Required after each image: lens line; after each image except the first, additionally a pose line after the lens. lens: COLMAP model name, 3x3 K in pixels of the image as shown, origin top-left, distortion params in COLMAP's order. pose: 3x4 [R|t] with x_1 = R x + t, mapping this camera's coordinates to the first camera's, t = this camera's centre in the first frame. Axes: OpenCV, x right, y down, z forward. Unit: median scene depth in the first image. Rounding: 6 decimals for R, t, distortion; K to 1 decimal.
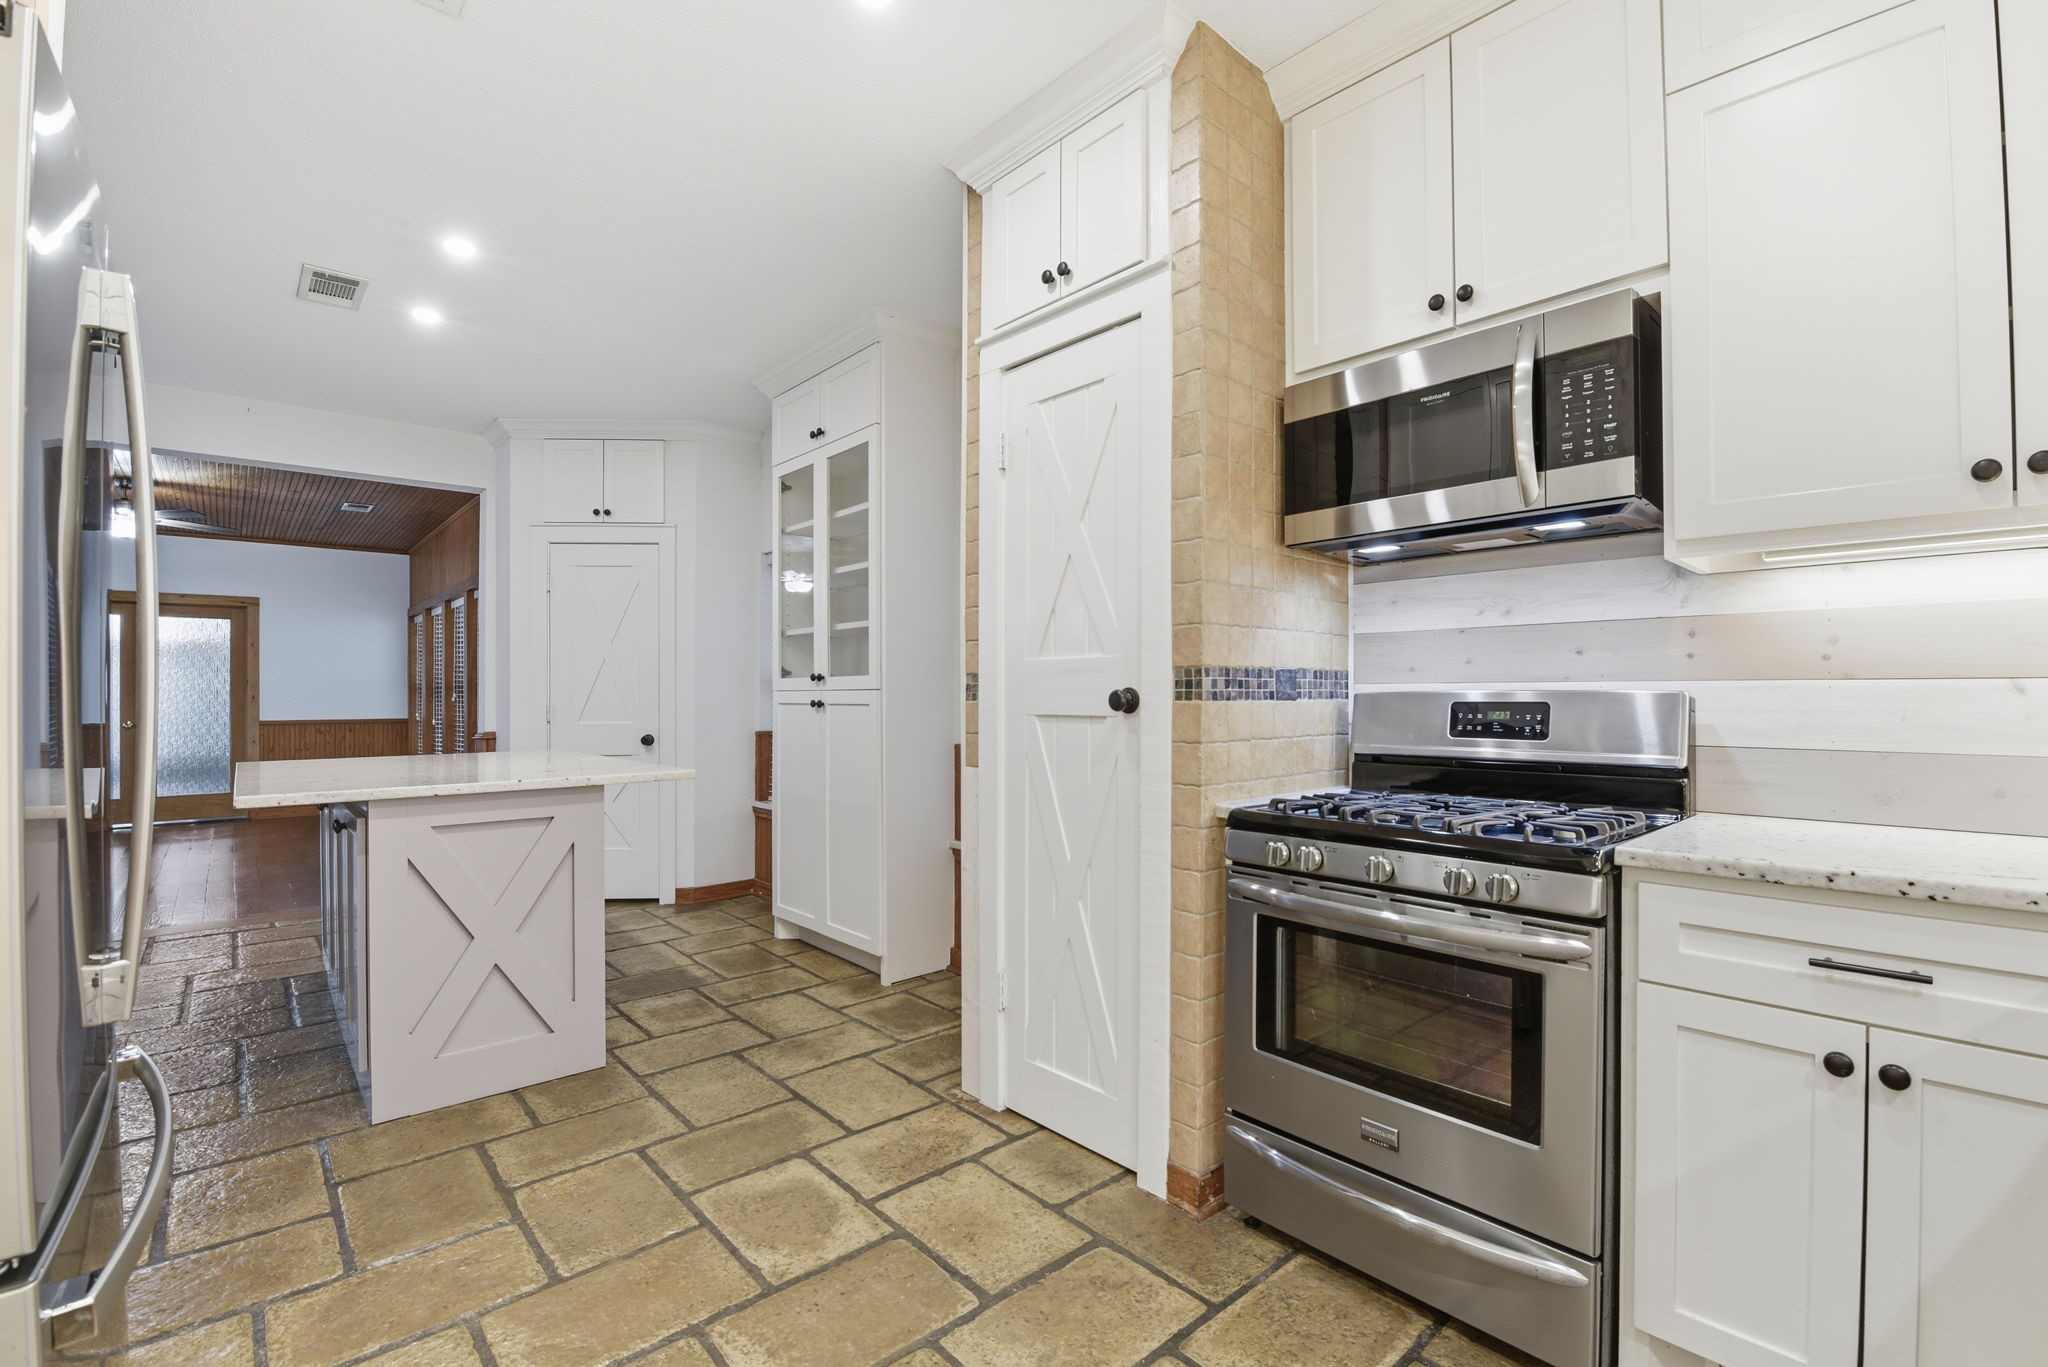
lens RADIAL K [[899.7, 0, 1046.9], [0, 899.7, 690.5], [0, 0, 1]] dist [-0.007320, -0.004797]
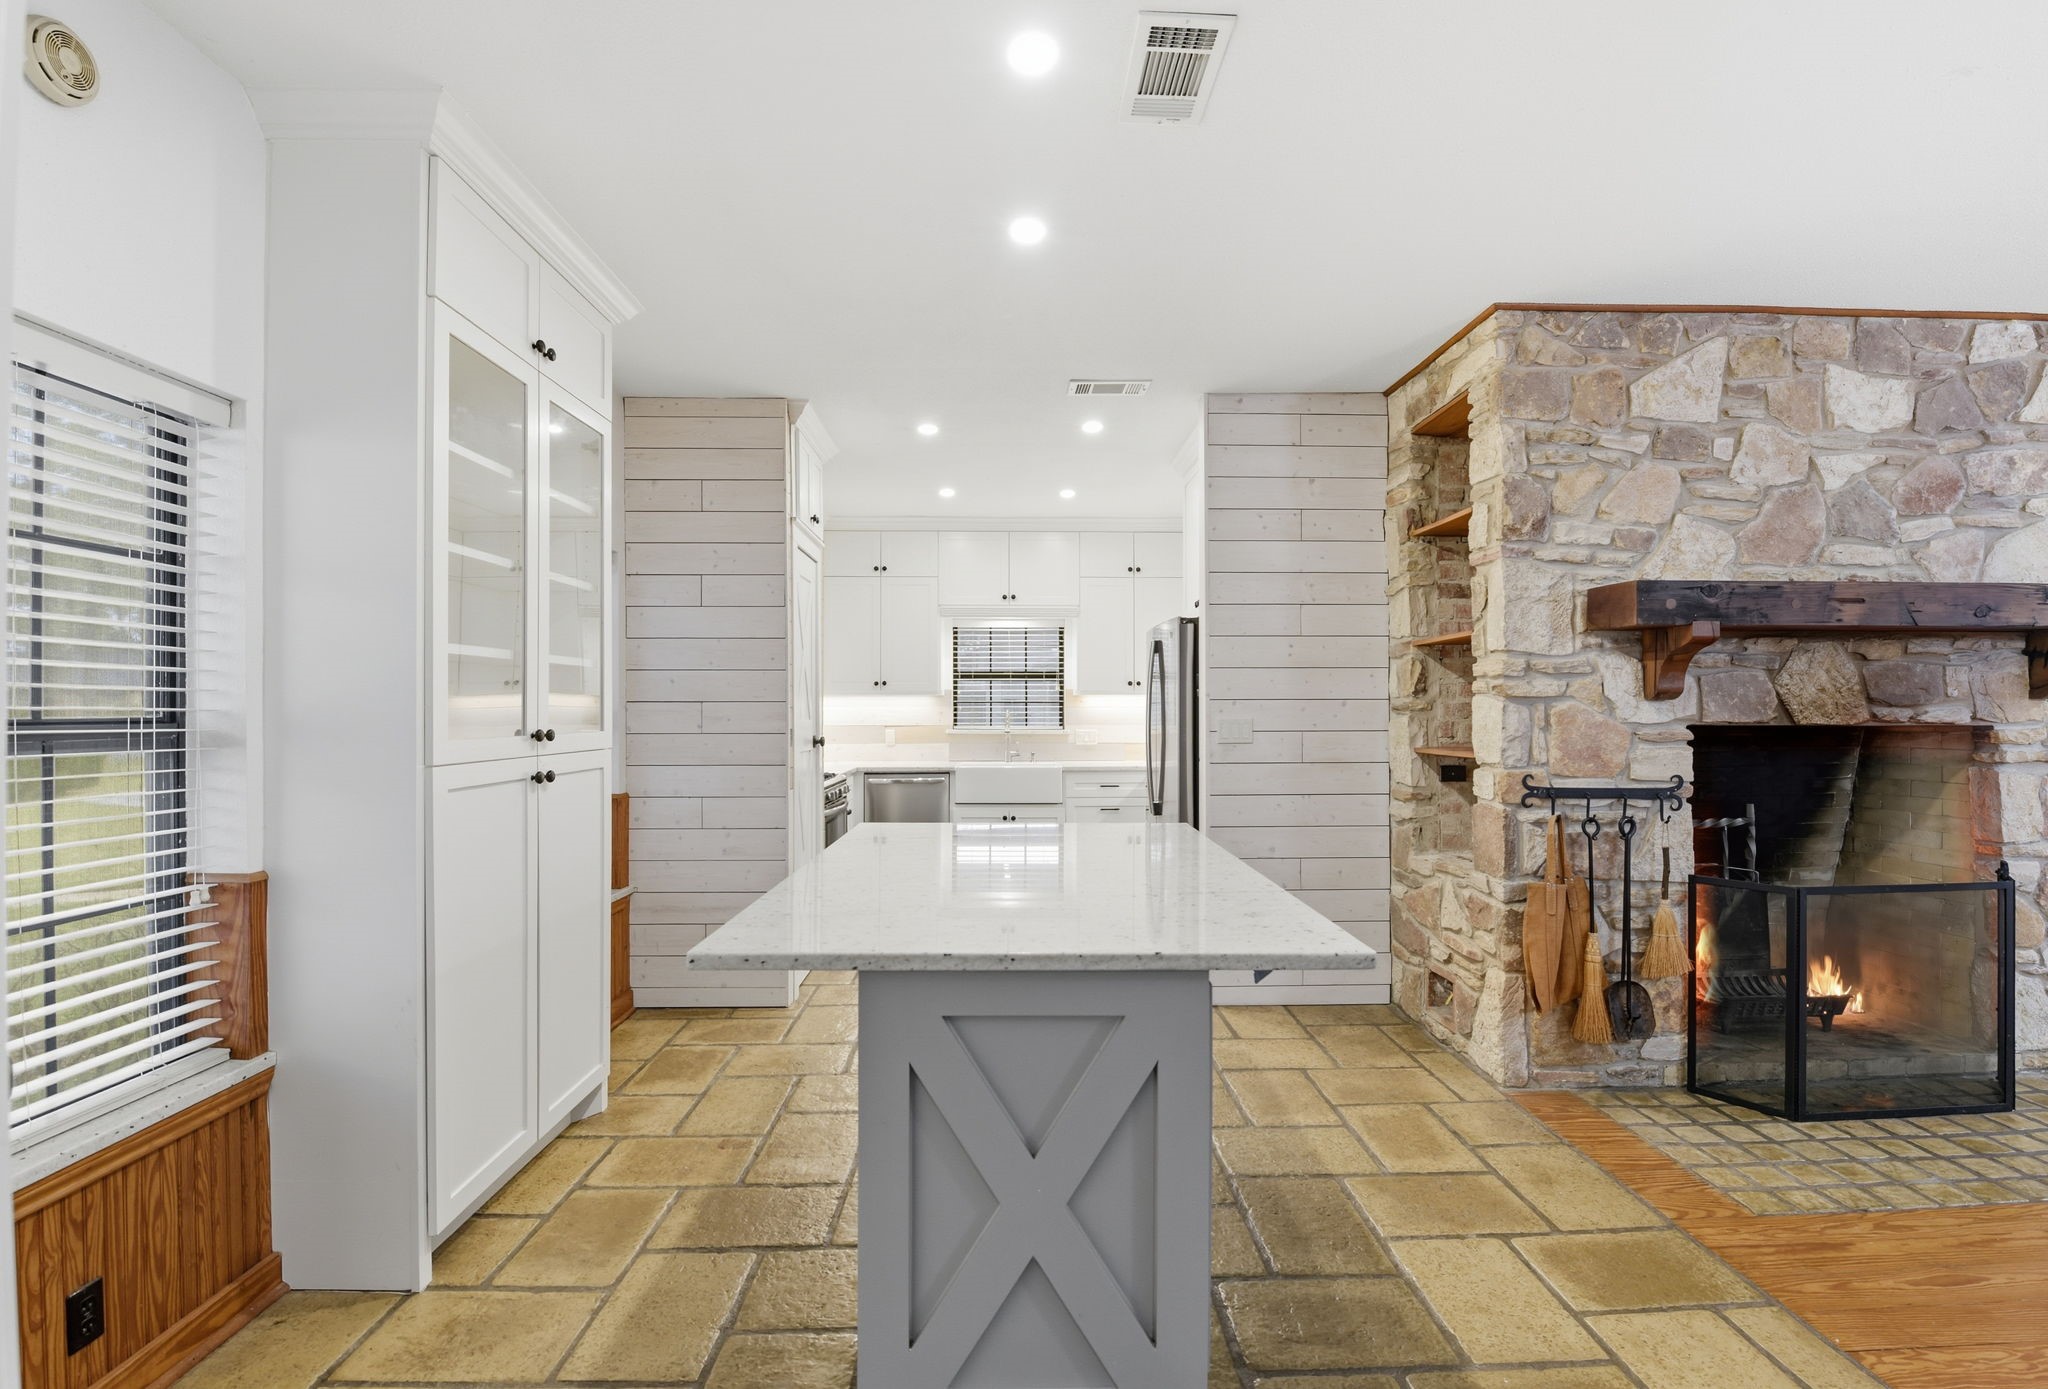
lens RADIAL K [[900.3, 0, 1020.7], [0, 900.3, 704.7], [0, 0, 1]] dist [-0.014041, -0.003971]
pose [[-0.745021, 0.006164, 0.667013, -0.453166], [0.001786, 0.999972, -0.007247, -0.015302], [-0.667039, -0.004208, -0.745011, 0.608040]]
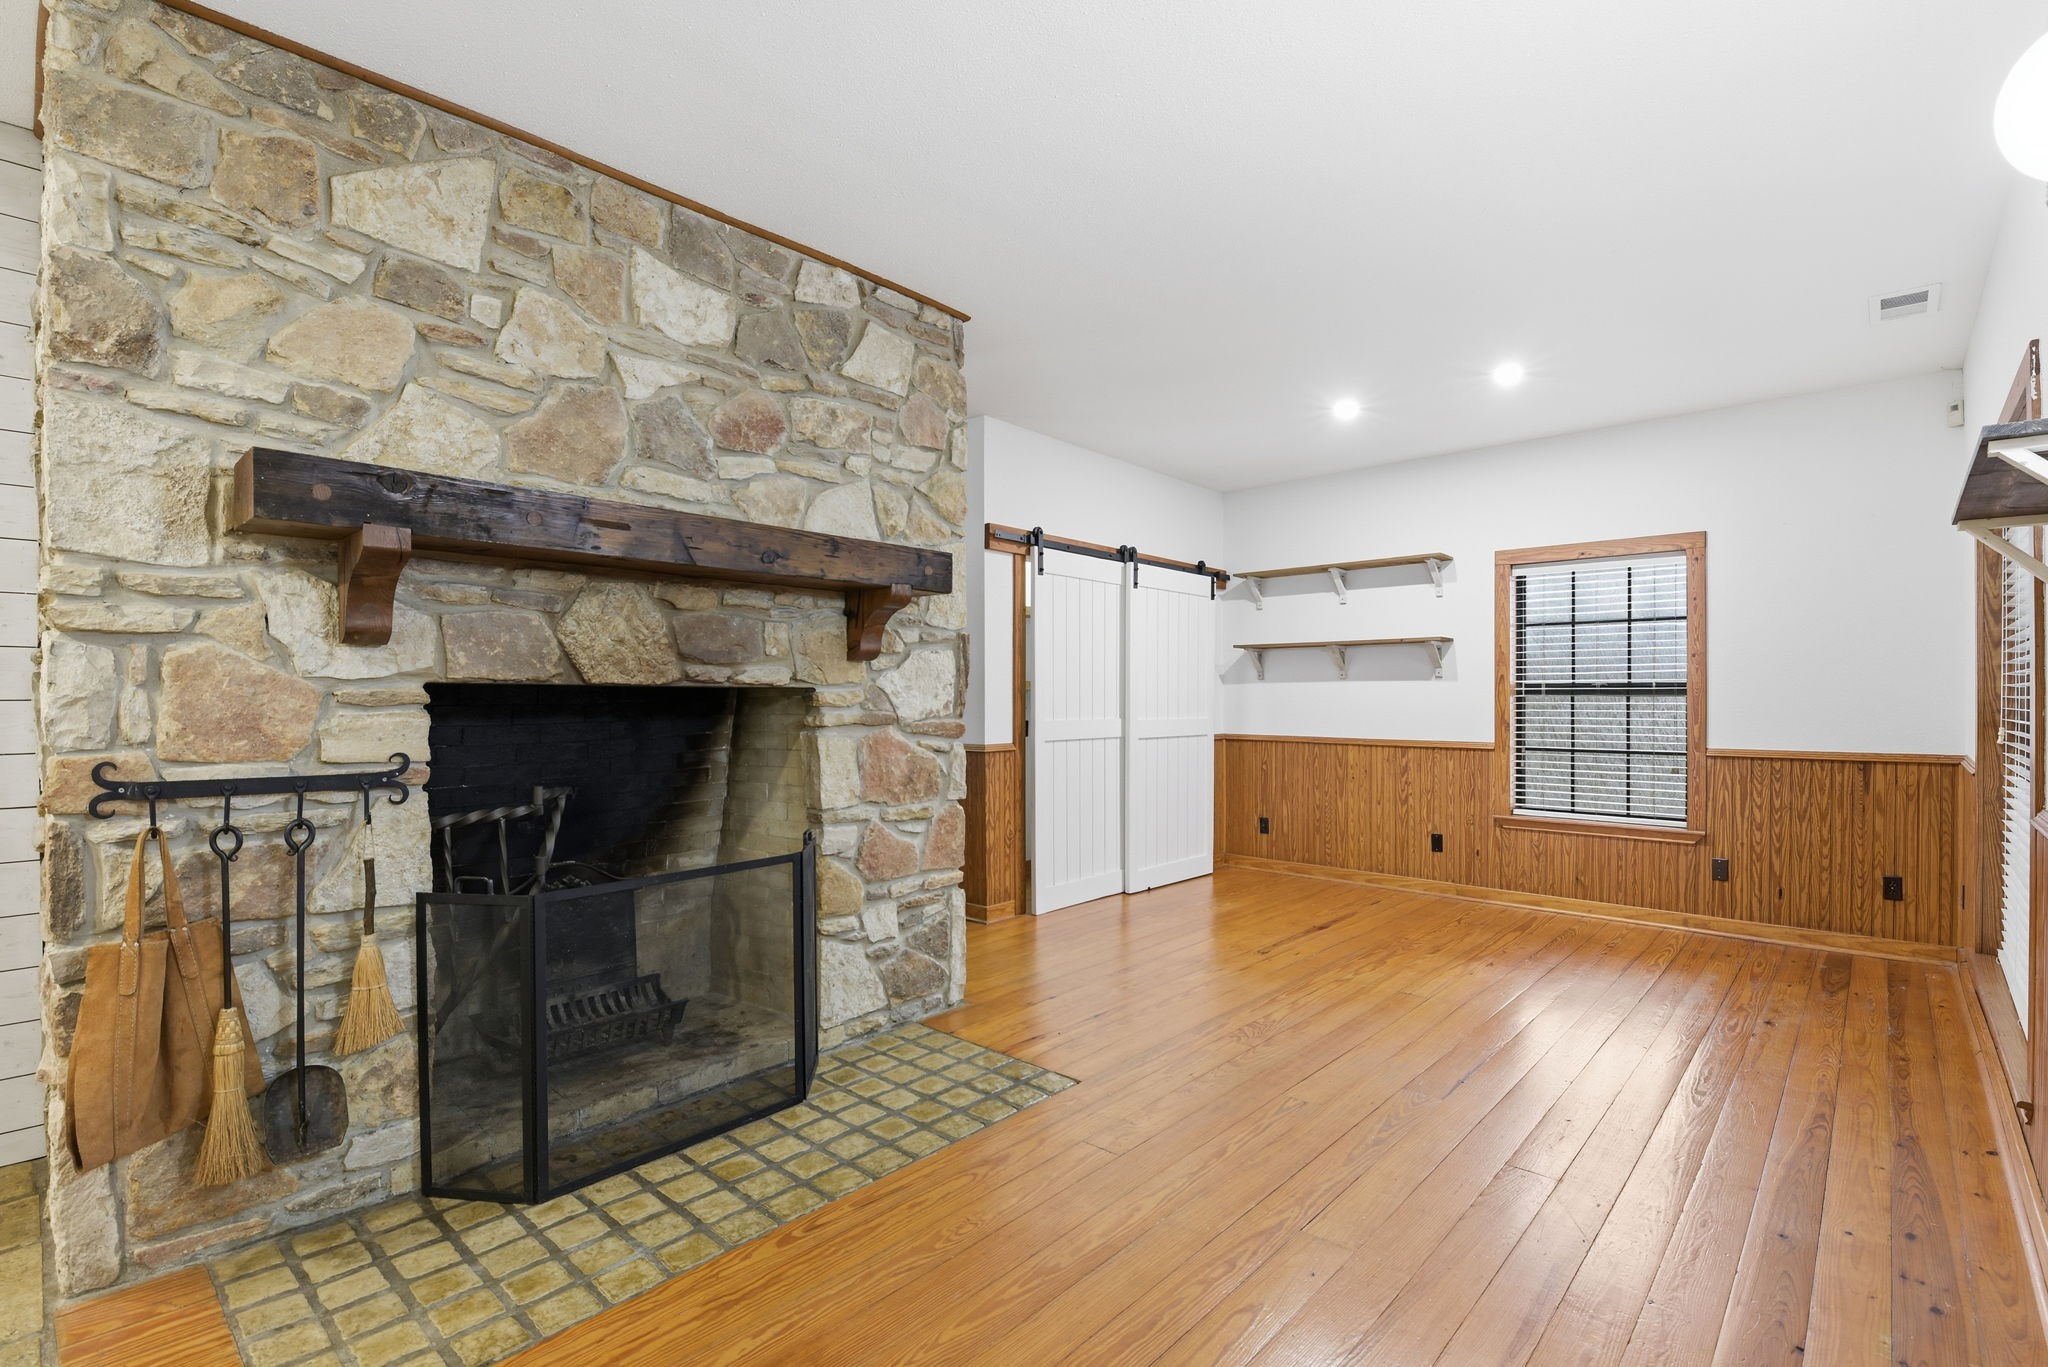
lens RADIAL K [[921.7, 0, 1038.5], [0, 921.7, 702.2], [0, 0, 1]] dist [-0.014445, -0.003954]
pose [[-0.996576, 0.004812, -0.082539, -0.573876], [0.004662, 0.999987, 0.002012, -0.002584], [0.082548, 0.001620, -0.996586, 0.428299]]
